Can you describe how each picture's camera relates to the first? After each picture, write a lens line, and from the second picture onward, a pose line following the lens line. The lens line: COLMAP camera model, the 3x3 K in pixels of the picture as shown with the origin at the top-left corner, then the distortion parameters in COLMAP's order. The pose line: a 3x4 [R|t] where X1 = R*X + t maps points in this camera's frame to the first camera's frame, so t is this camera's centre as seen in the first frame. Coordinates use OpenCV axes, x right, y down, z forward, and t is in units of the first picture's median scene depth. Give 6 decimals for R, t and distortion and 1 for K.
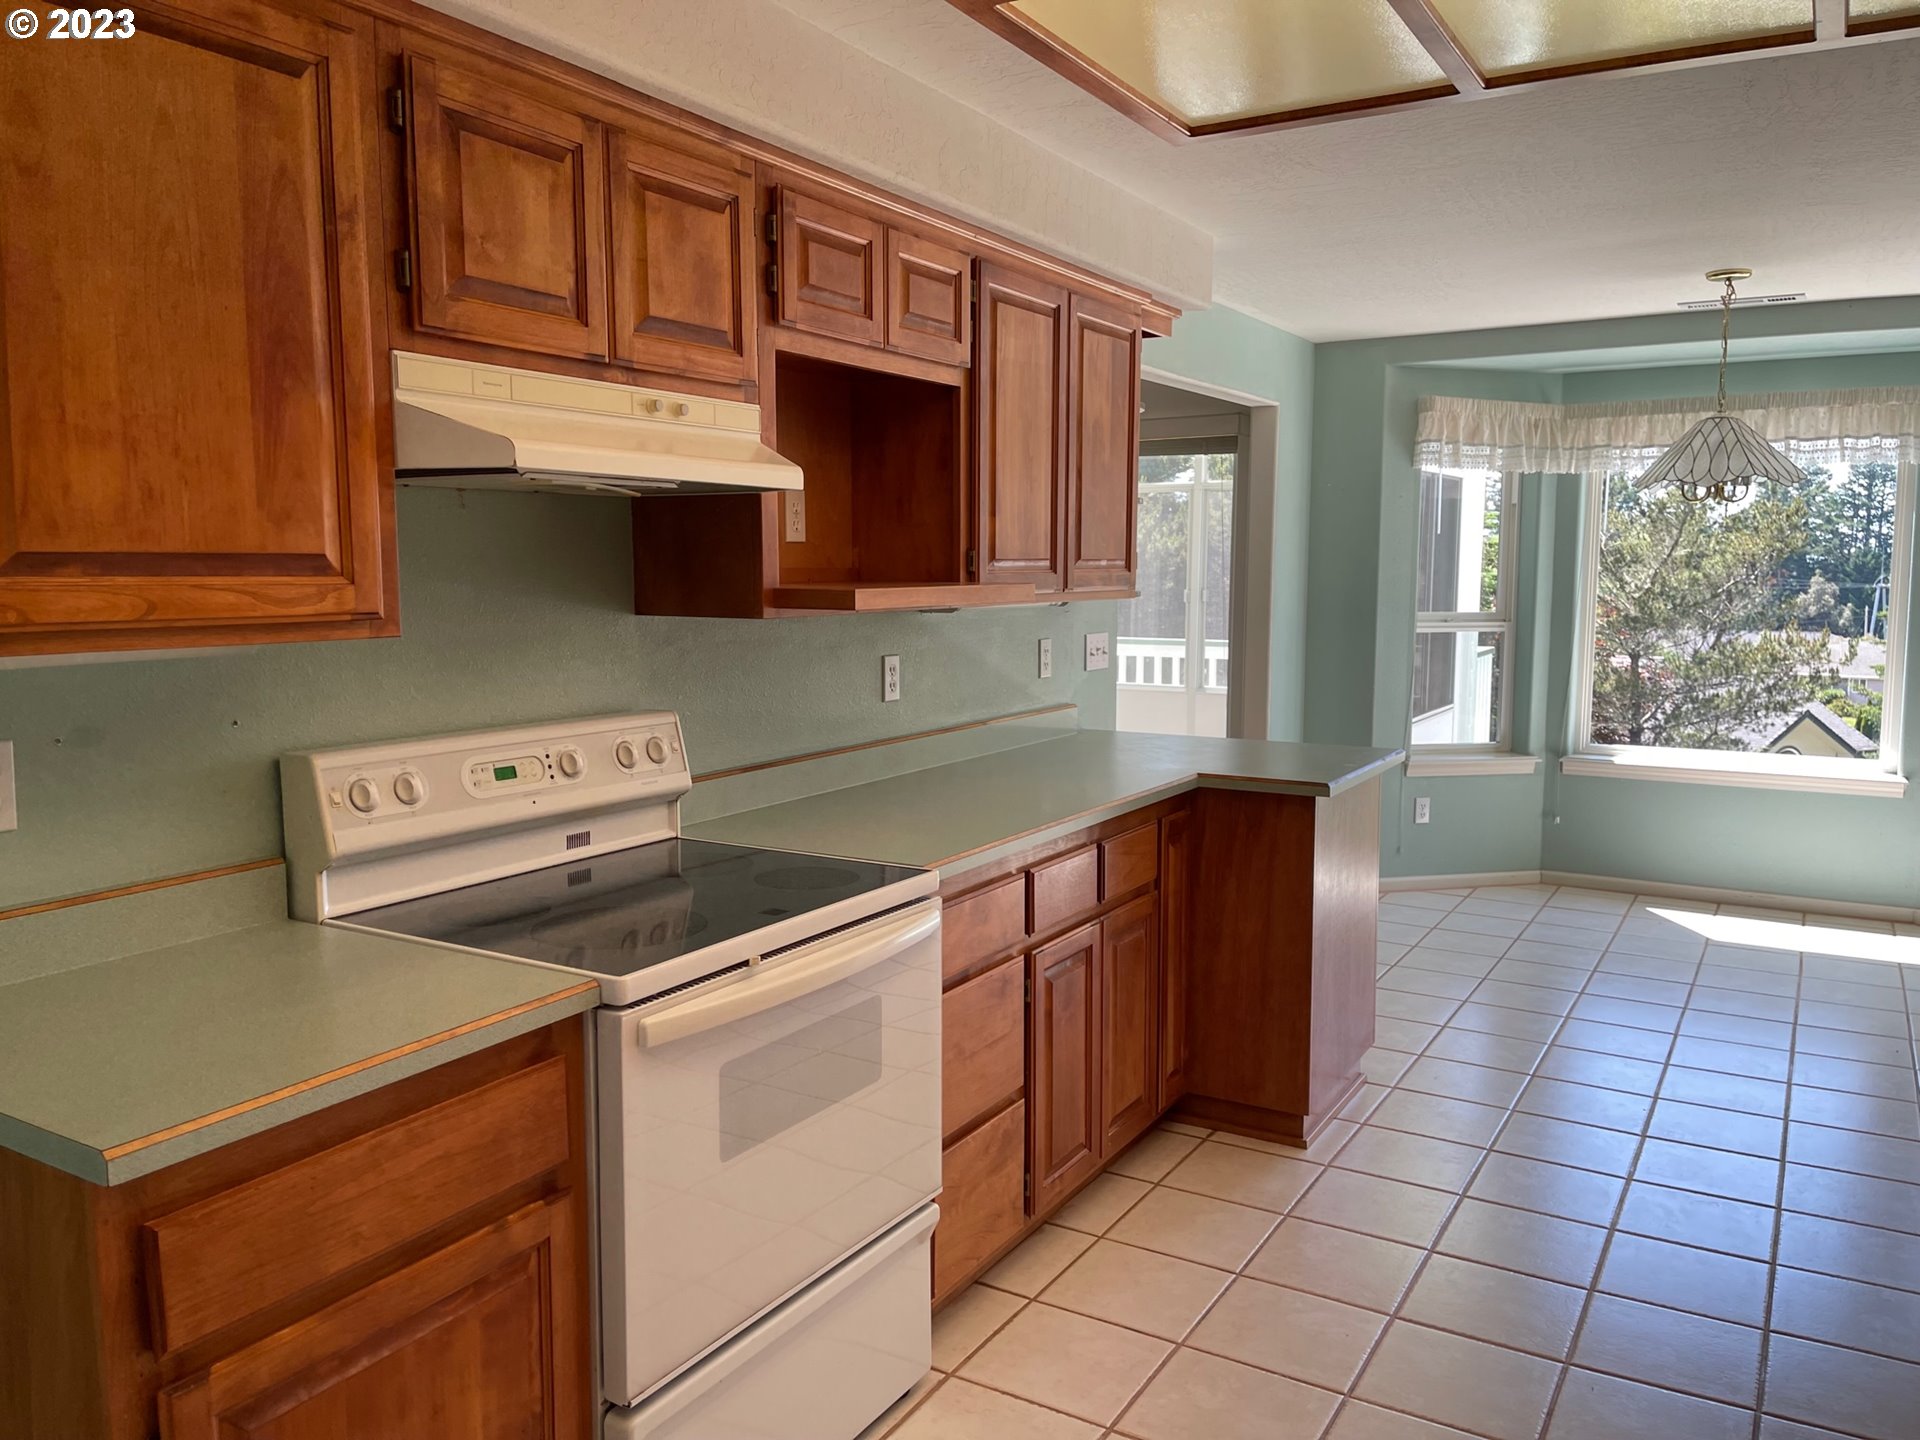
lens RADIAL K [[1432.7, 0, 960.0], [0, 1432.7, 720.0], [0, 0, 1]] dist [0.081326, -0.095087]
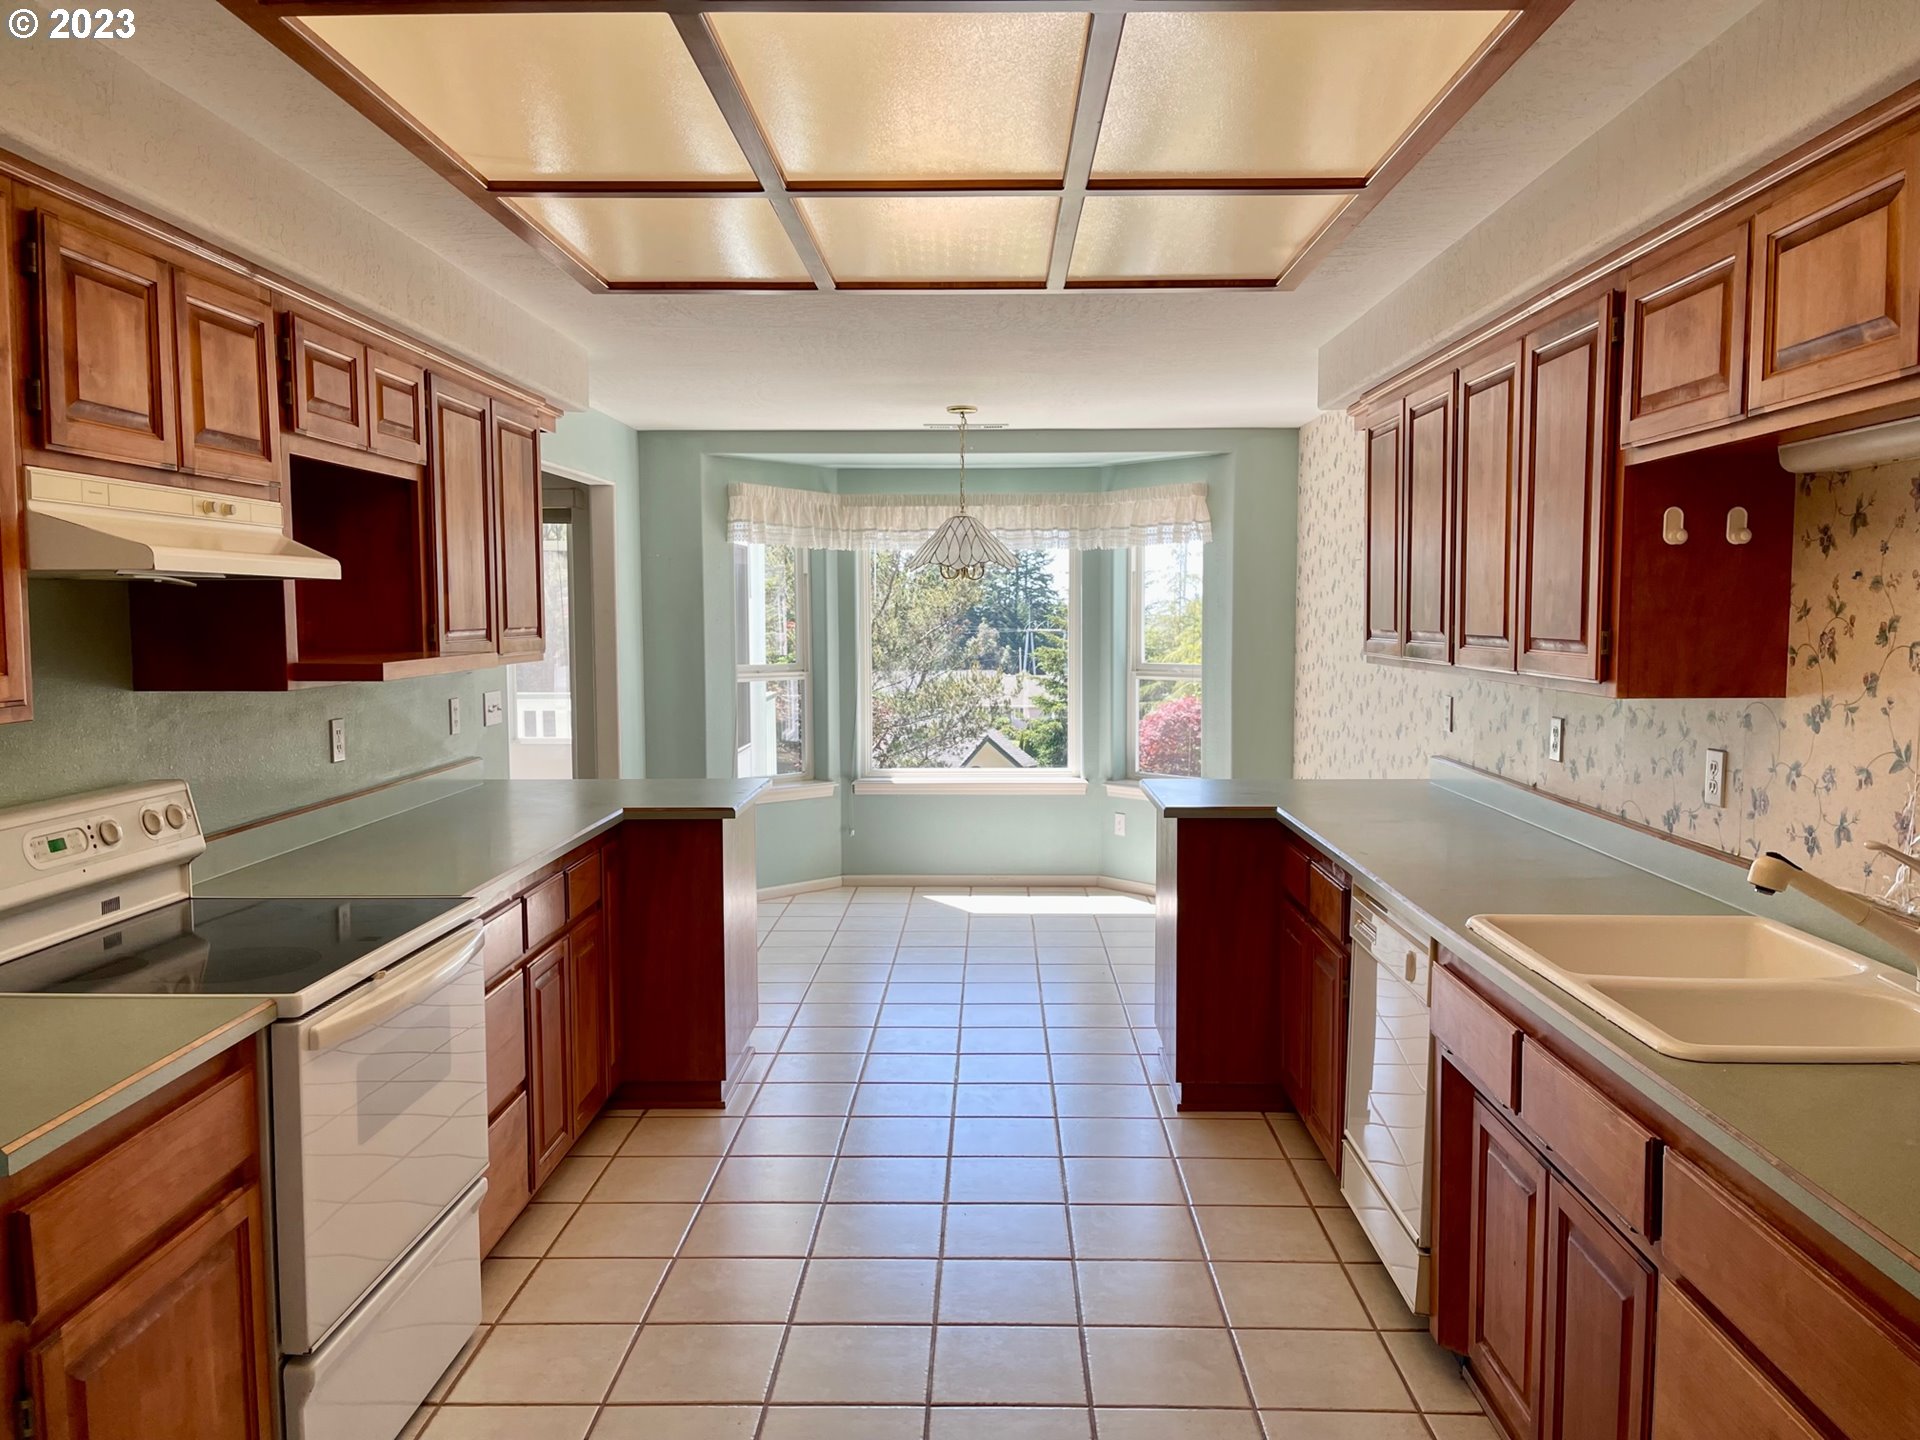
lens RADIAL K [[1432.7, 0, 960.0], [0, 1432.7, 720.0], [0, 0, 1]] dist [0.081326, -0.095087]
pose [[0.870186, -0.041930, 0.490936, -0.206118], [0.058099, 0.998153, -0.017730, 0.002125], [-0.489286, 0.043952, 0.871015, -0.208390]]
